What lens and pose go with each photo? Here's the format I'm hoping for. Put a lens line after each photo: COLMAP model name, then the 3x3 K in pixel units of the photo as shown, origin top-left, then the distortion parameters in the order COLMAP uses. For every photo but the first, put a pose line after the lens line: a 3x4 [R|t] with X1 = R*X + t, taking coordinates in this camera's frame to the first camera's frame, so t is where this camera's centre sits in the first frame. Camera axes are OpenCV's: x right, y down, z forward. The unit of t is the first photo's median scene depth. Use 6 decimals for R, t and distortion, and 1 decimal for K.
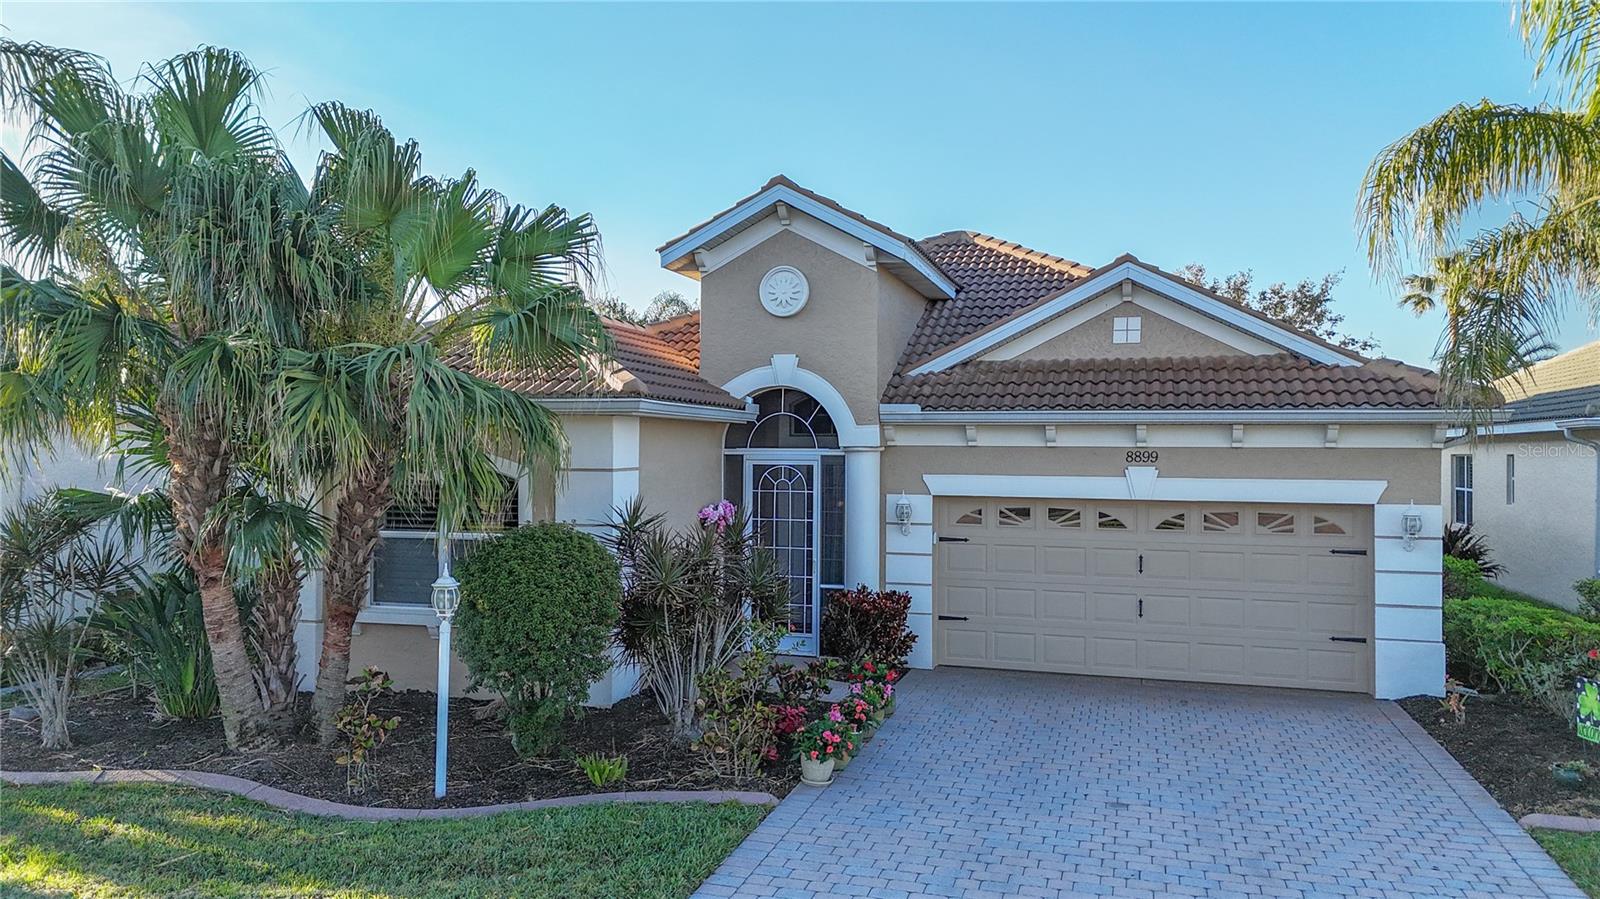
lens RADIAL K [[1166.3, 0, 797.9], [0, 1166.3, 458.4], [0, 0, 1]] dist [0.061408, -0.052155]
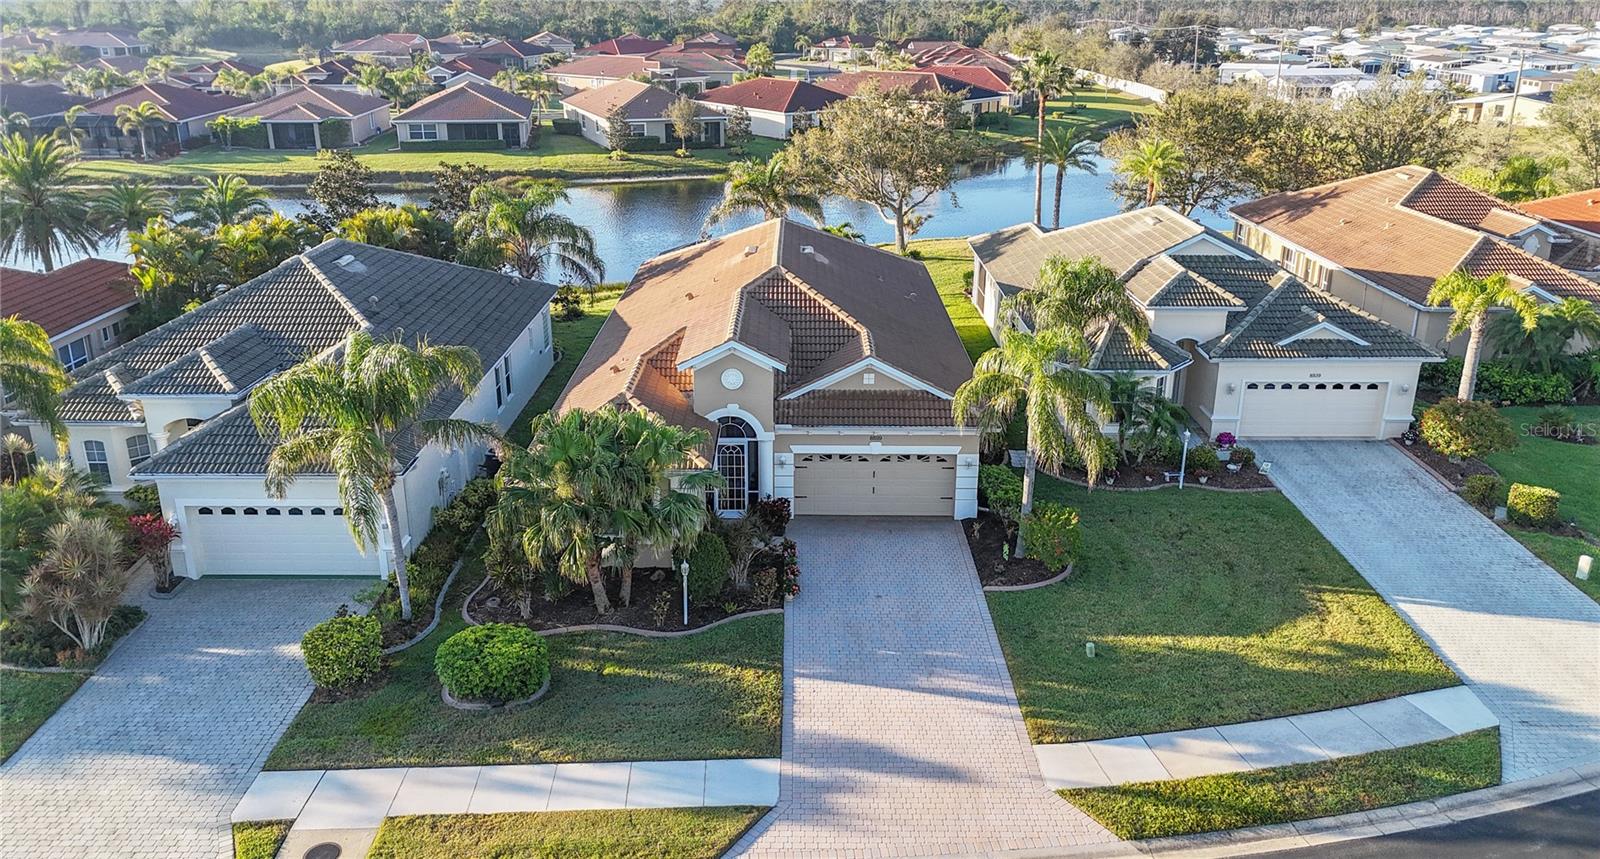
lens RADIAL K [[1170.3, 0, 802.2], [0, 1170.3, 412.3], [0, 0, 1]] dist [0.054814, -0.031192]
pose [[0.958480, -0.095892, 0.268553, -0.518367], [0.002449, 0.944497, 0.328510, -0.857773], [-0.285149, -0.314212, 0.905517, -1.194506]]
